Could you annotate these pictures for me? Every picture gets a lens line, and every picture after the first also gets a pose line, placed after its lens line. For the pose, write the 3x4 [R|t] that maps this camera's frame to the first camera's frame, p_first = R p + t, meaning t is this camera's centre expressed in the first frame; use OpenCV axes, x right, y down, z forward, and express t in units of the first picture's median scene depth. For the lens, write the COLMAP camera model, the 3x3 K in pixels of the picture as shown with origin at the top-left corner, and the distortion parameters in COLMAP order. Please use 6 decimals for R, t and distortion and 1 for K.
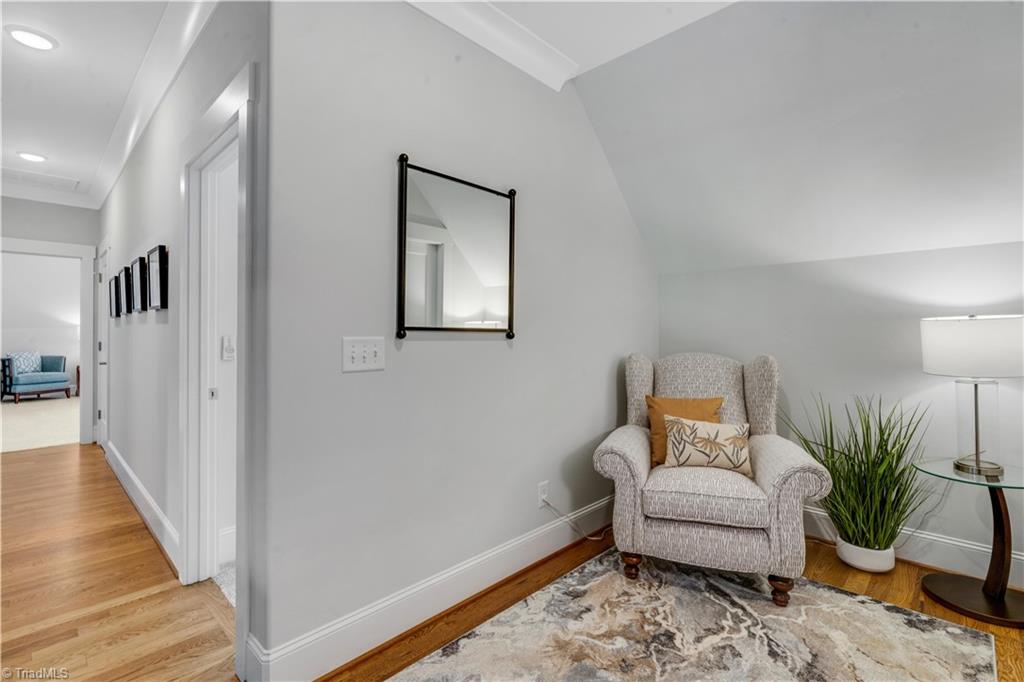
lens RADIAL K [[470.4, 0, 510.8], [0, 470.4, 332.2], [0, 0, 1]] dist [-0.015254, 0.003900]
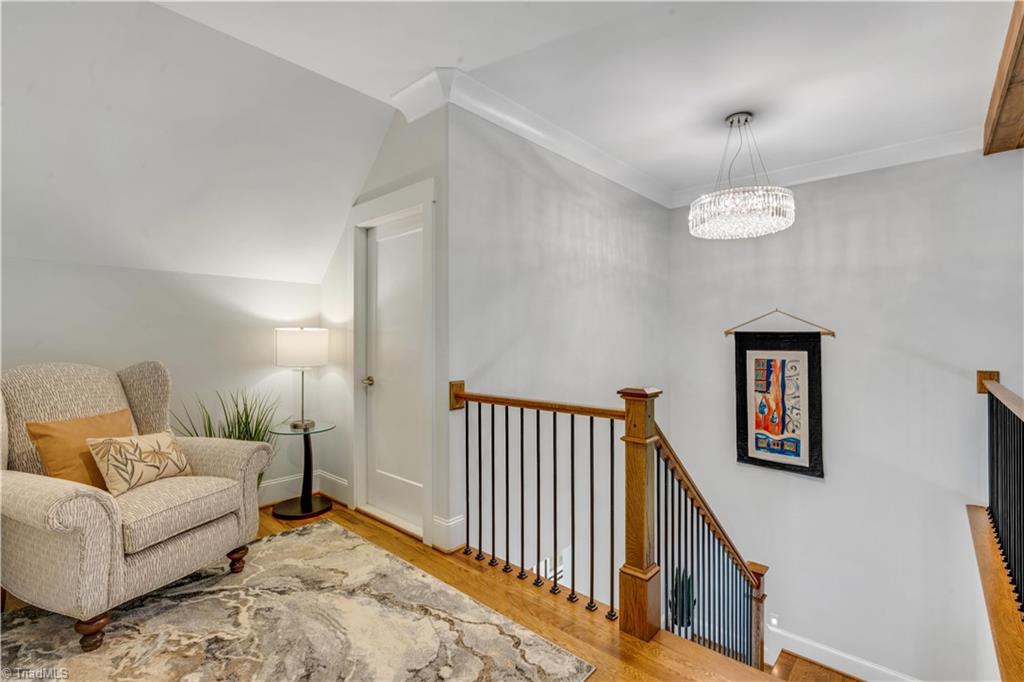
lens RADIAL K [[470.4, 0, 510.8], [0, 470.4, 341.6], [0, 0, 1]] dist [-0.015254, 0.003900]
pose [[-0.051670, -0.001865, 0.998662, -0.613516], [-0.005202, 0.999985, 0.001599, 0.003831], [-0.998651, -0.005113, -0.051679, 0.377023]]
